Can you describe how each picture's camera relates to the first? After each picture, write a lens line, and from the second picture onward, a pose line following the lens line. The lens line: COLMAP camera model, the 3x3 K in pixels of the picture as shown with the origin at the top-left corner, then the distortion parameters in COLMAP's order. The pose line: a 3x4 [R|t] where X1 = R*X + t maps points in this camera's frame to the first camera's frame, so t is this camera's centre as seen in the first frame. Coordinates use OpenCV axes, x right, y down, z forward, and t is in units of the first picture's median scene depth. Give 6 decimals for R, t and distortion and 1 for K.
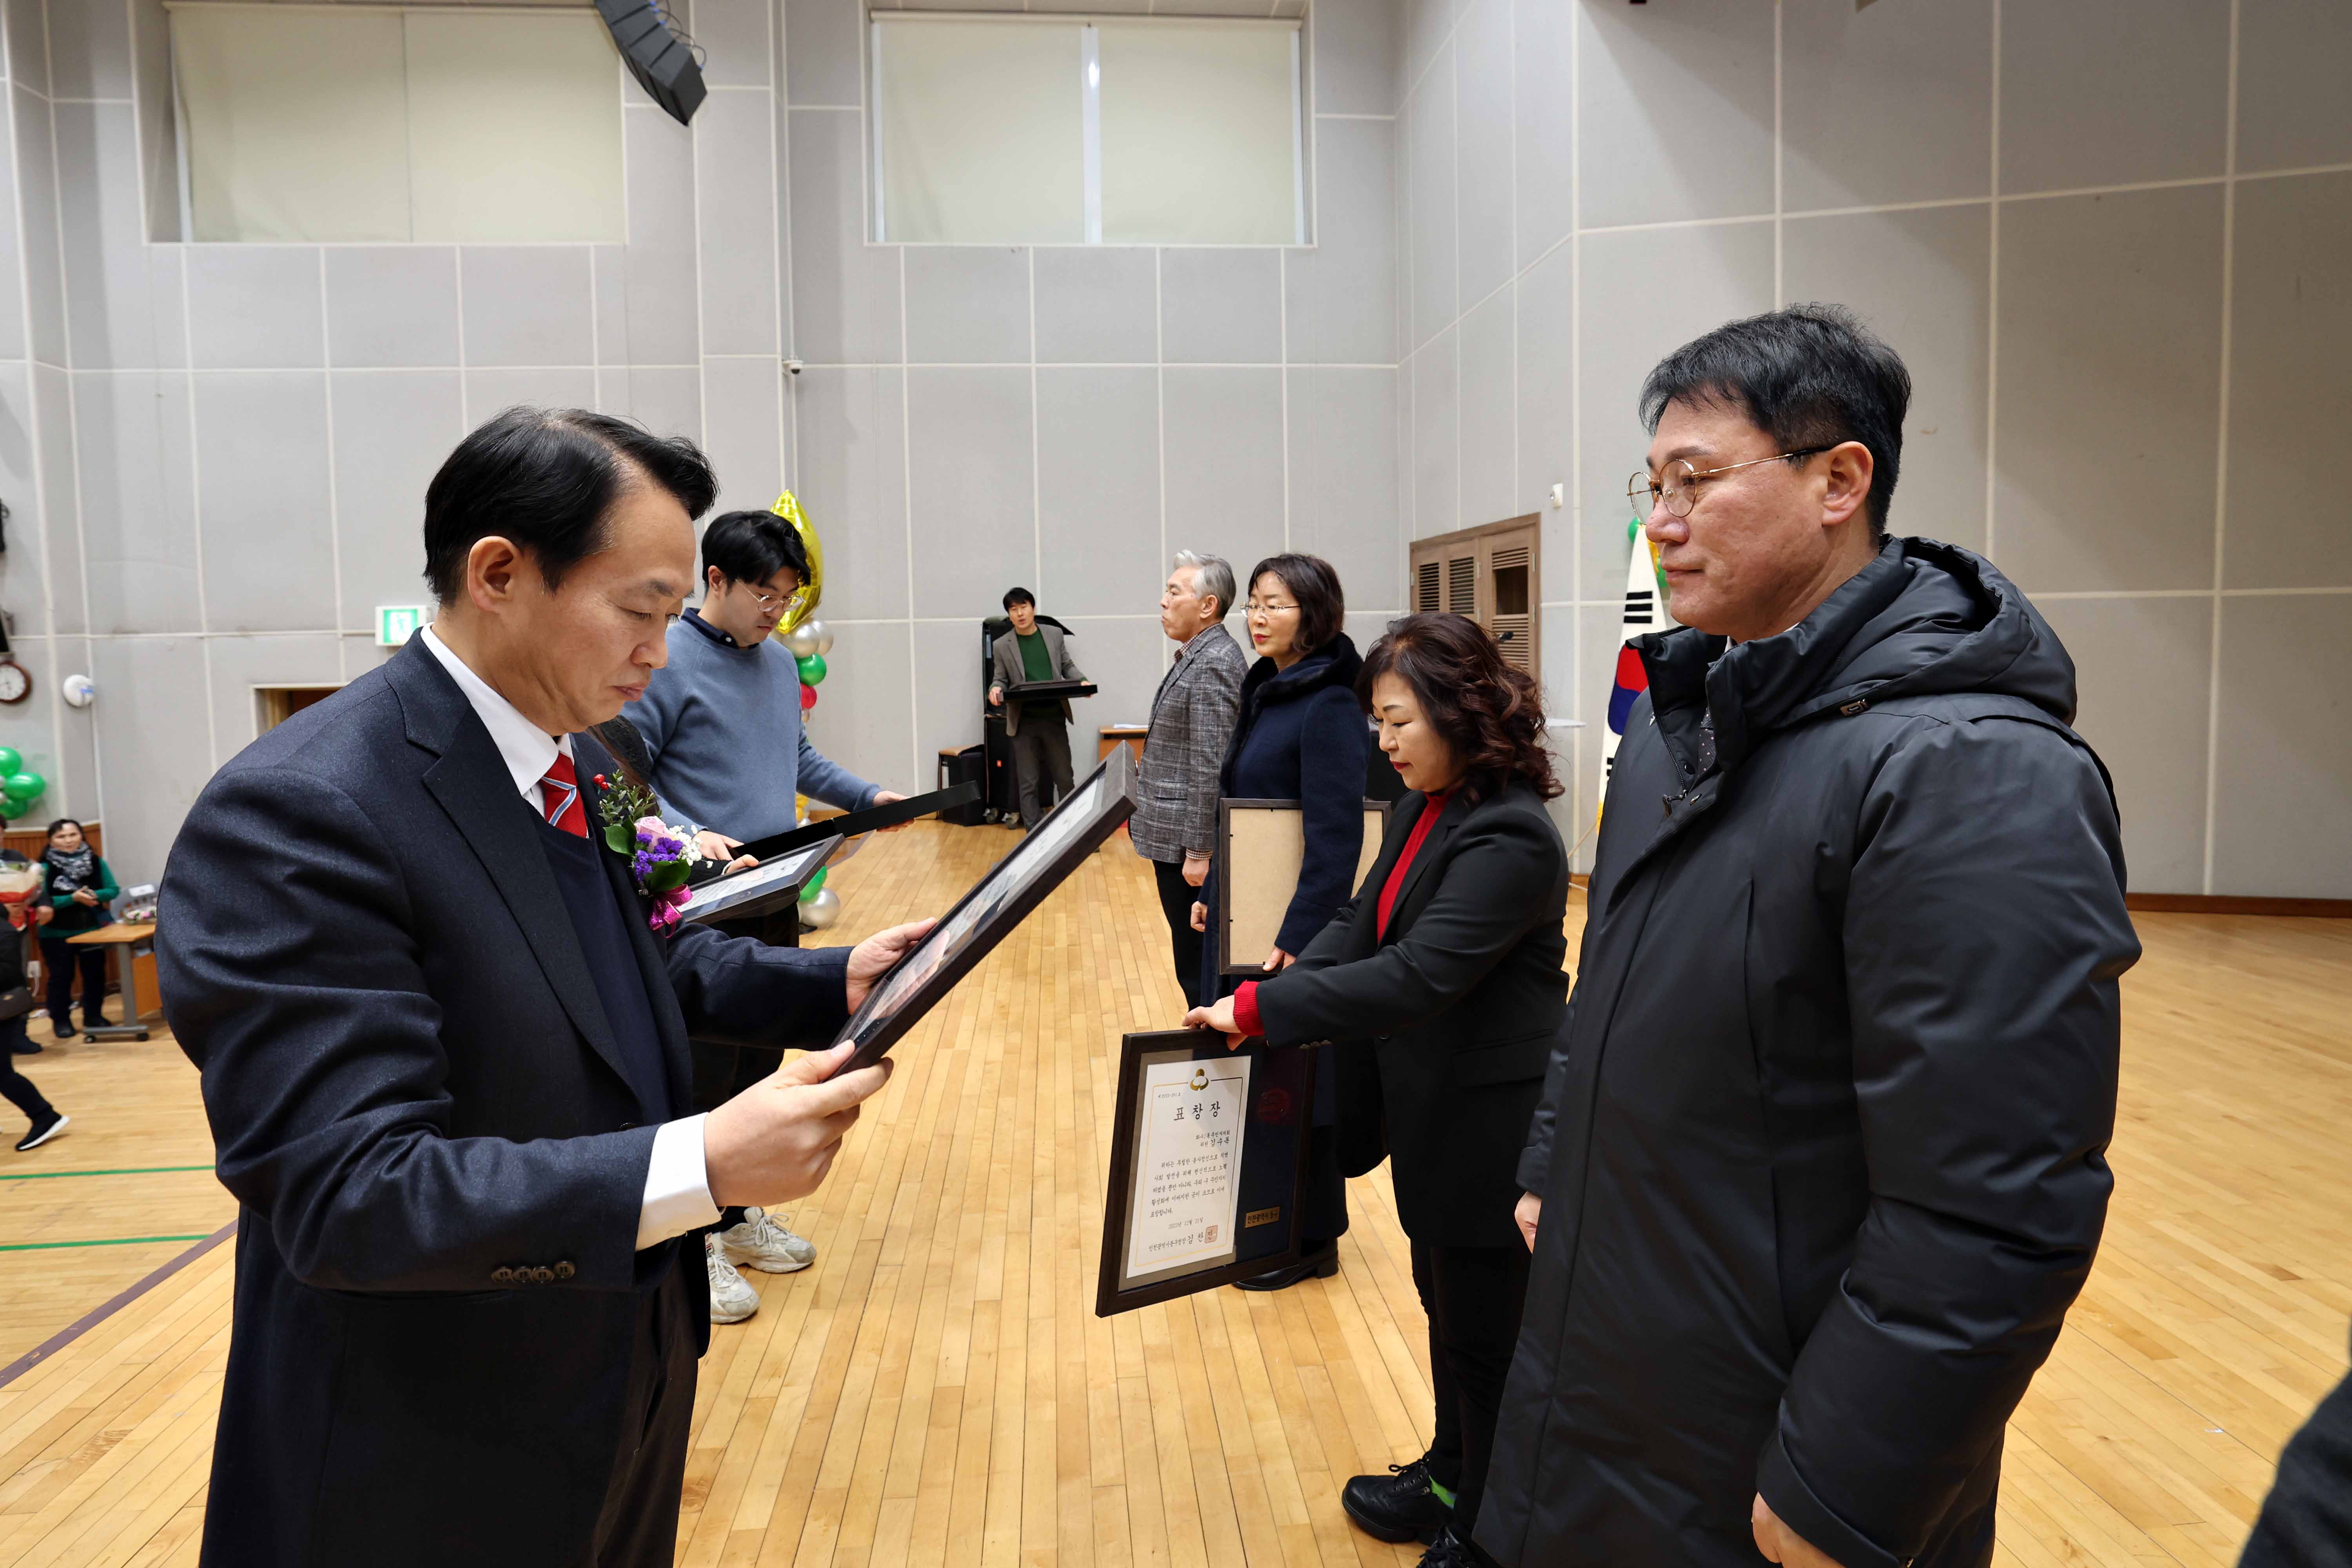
lens RADIAL K [[1122.6, 0, 1147.0], [0, 1122.6, 684.2], [0, 0, 1]] dist [-0.033914, 0.011276]
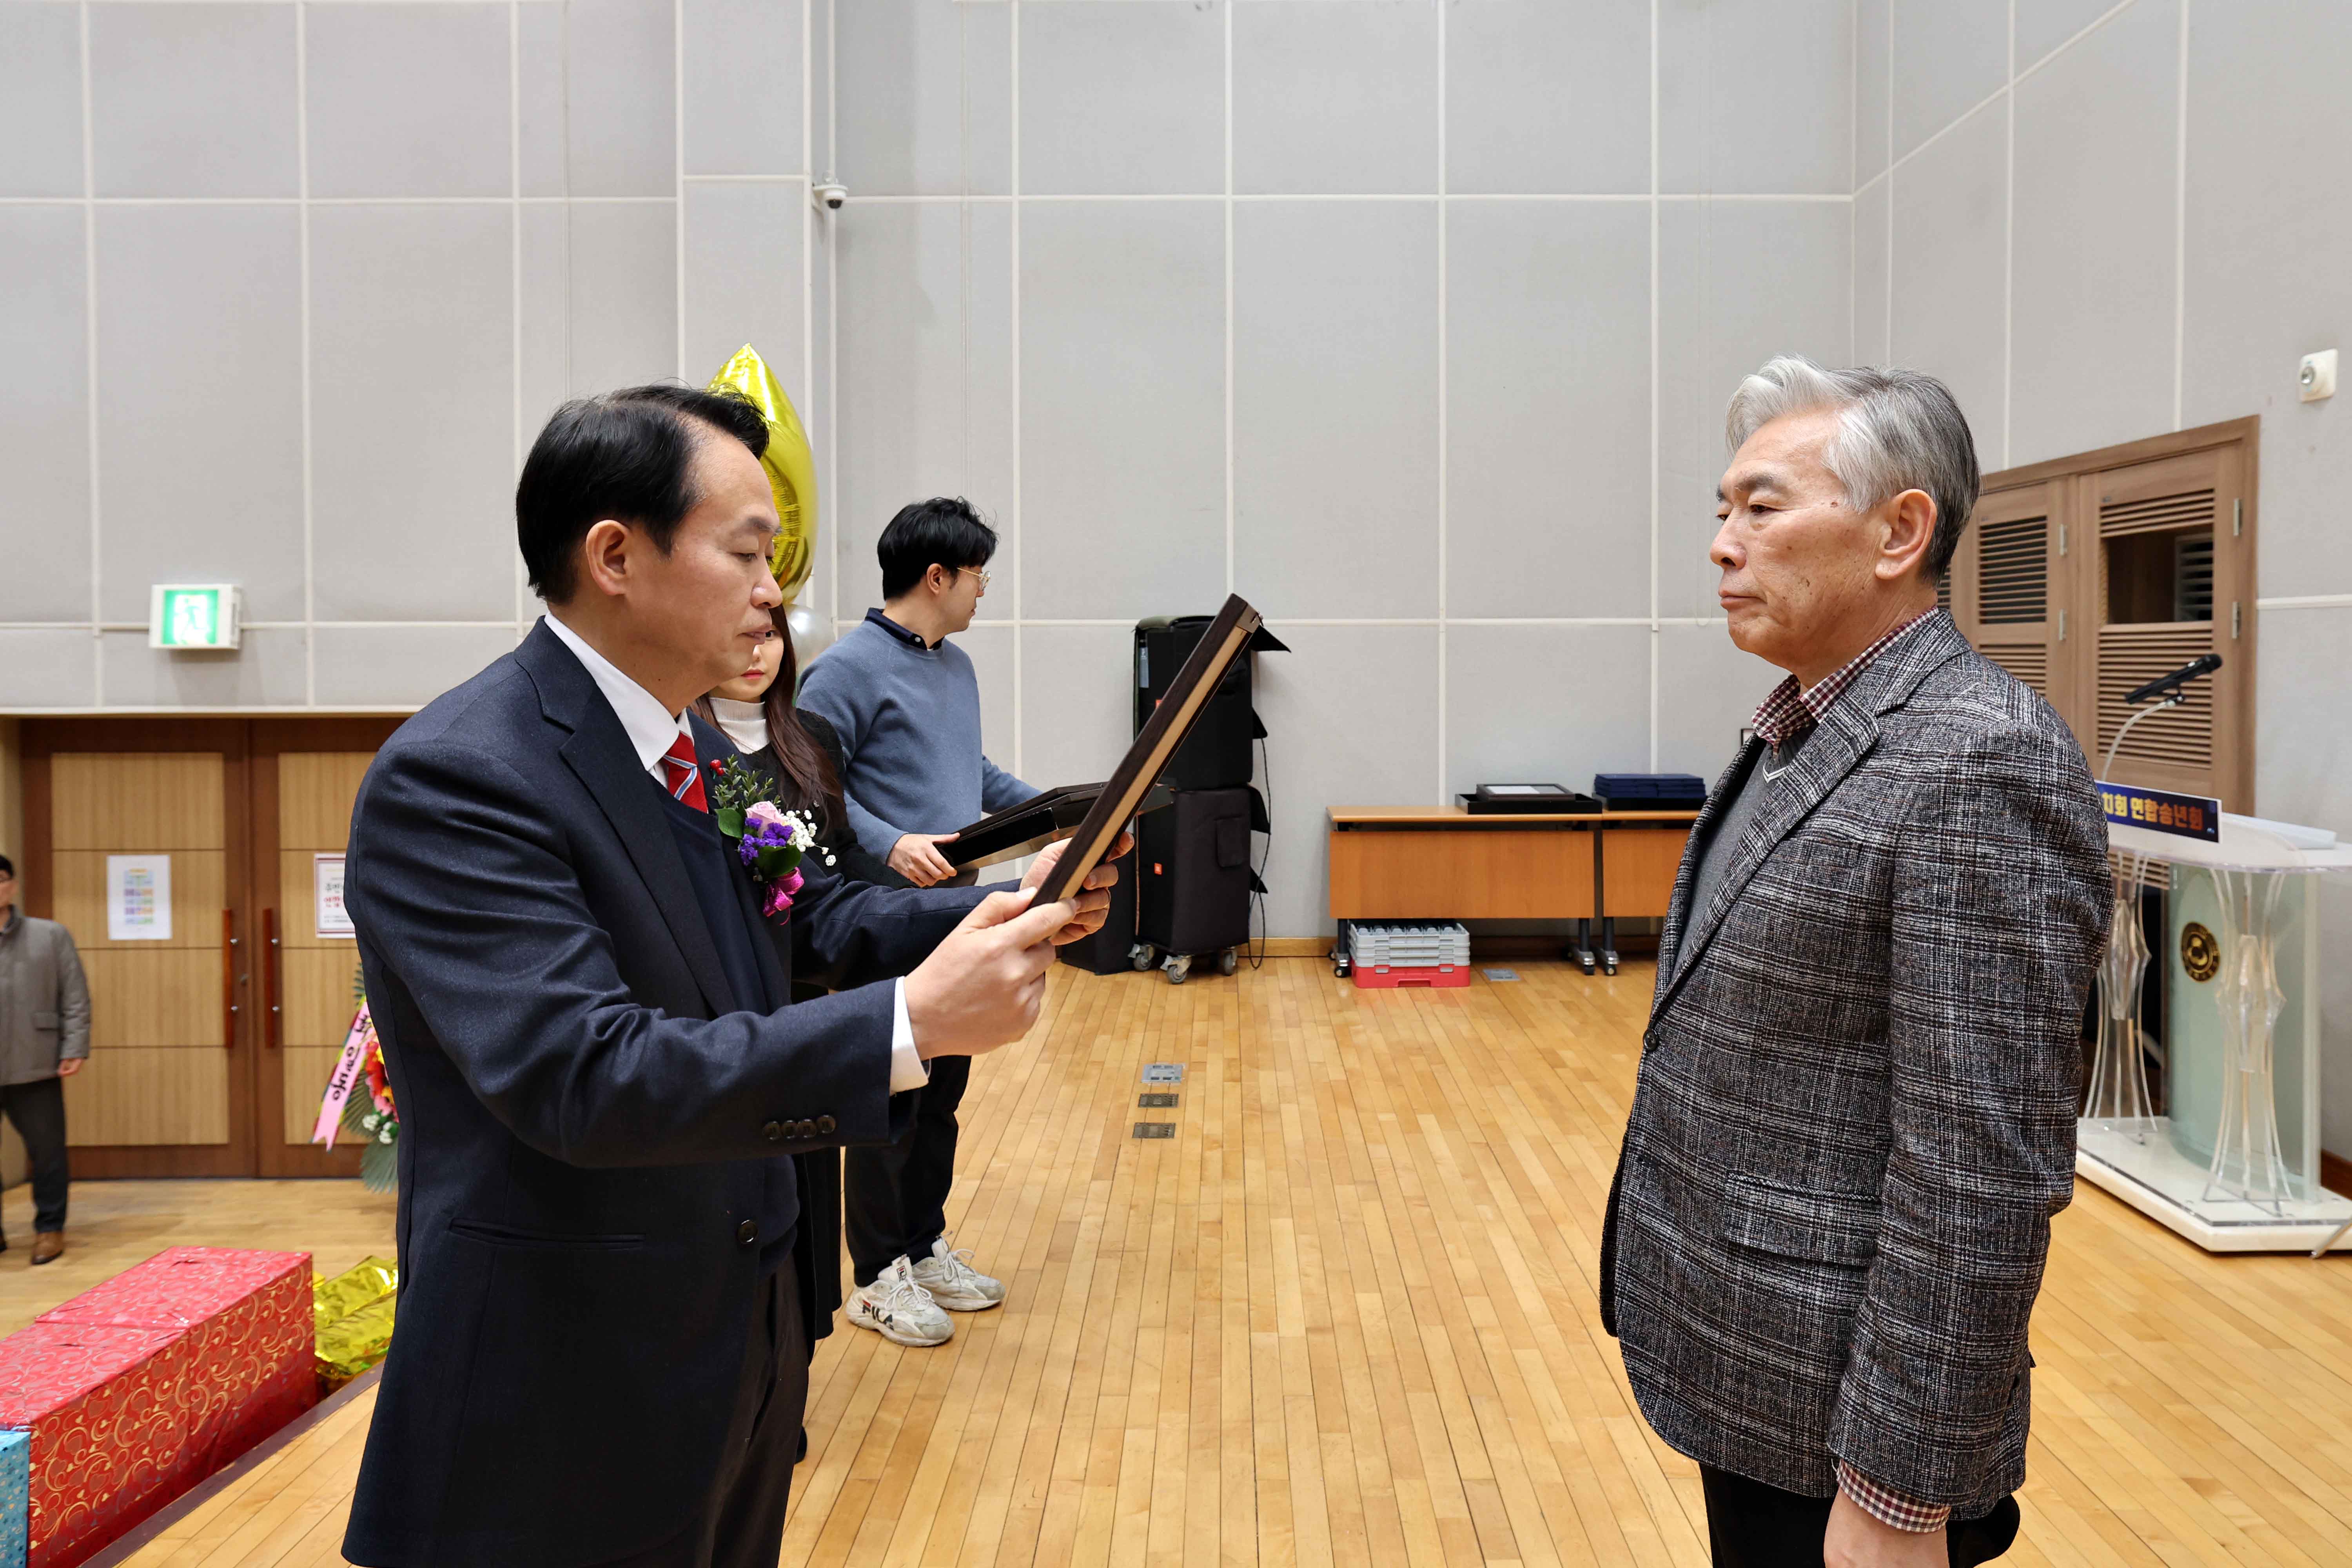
lens RADIAL K [[1377.4, 0, 1220.3], [0, 1377.4, 697.1], [0, 0, 1]] dist [-0.011667, 0.013700]
pose [[0.996321, 0.019137, -0.083530, -0.042596], [-0.020237, 0.999719, -0.012338, -0.010432], [0.083271, 0.013983, 0.996429, 0.293141]]
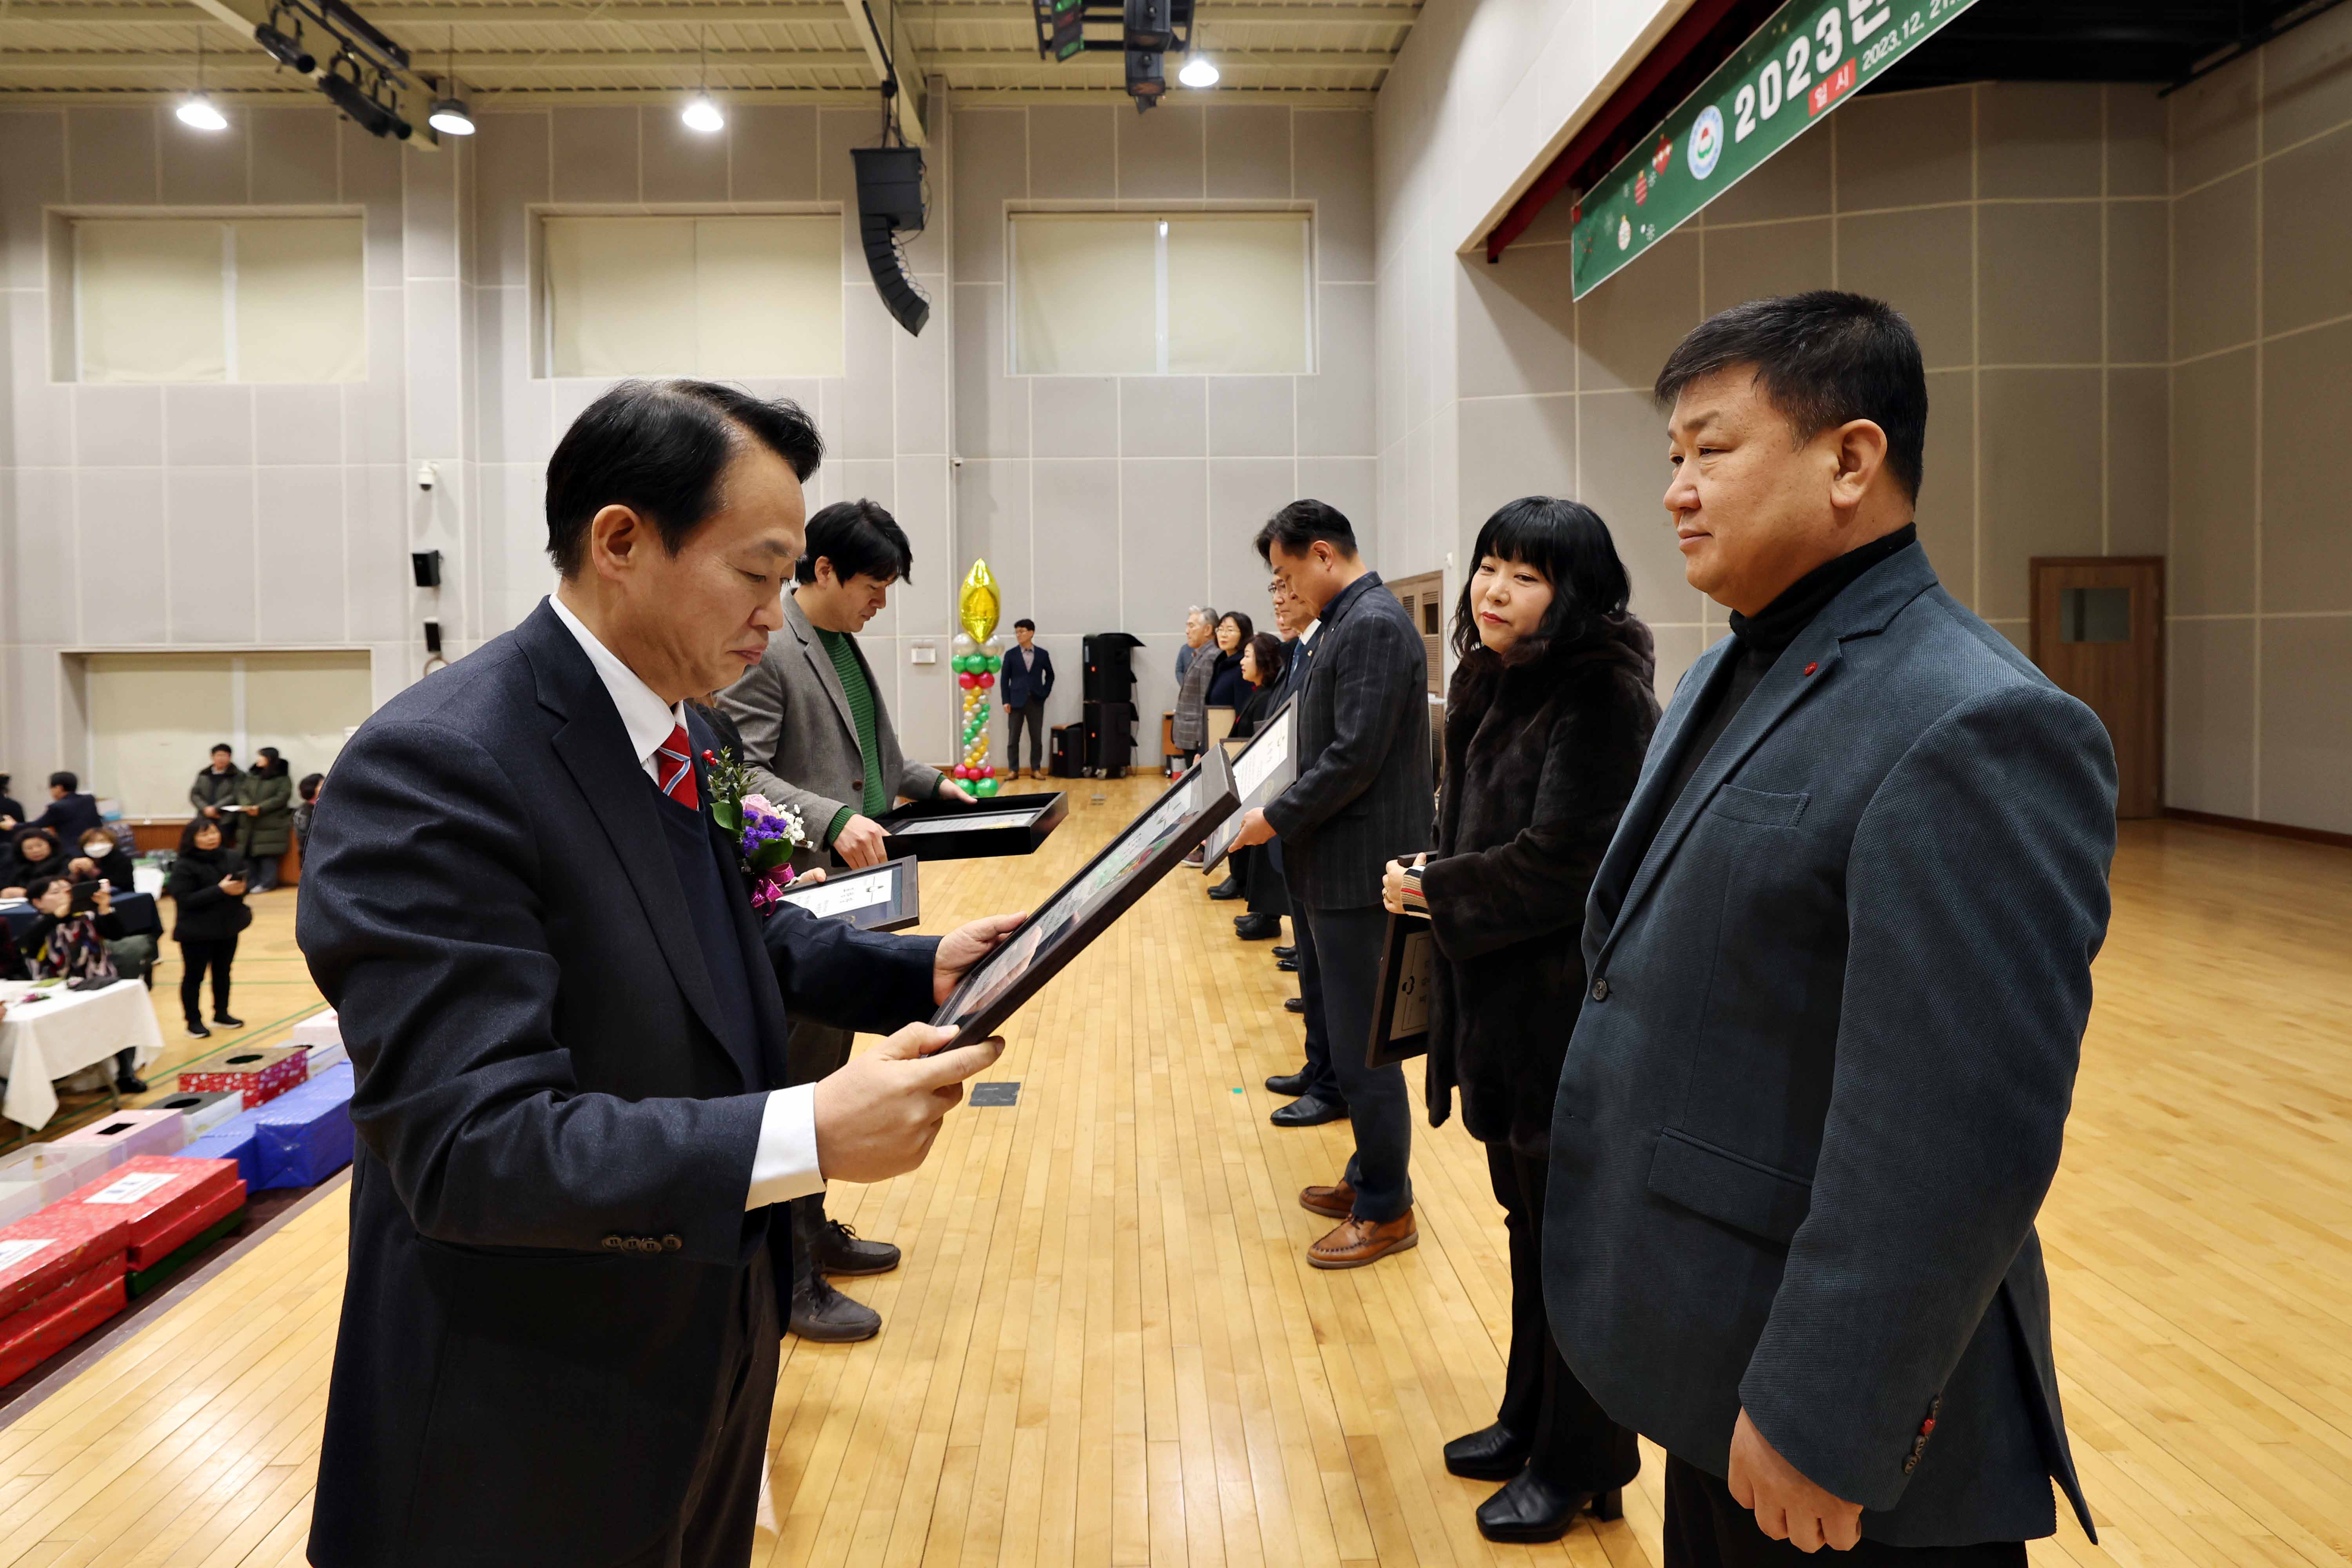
lens RADIAL K [[1169.9, 0, 1171.2], [0, 1169.9, 673.8], [0, 0, 1]] dist [-0.022173, 0.007592]
pose [[0.999185, 0.008706, -0.039419, 0.029079], [-0.009733, 0.999616, -0.025932, 0.032141], [0.039178, 0.026294, 0.998886, -0.533393]]
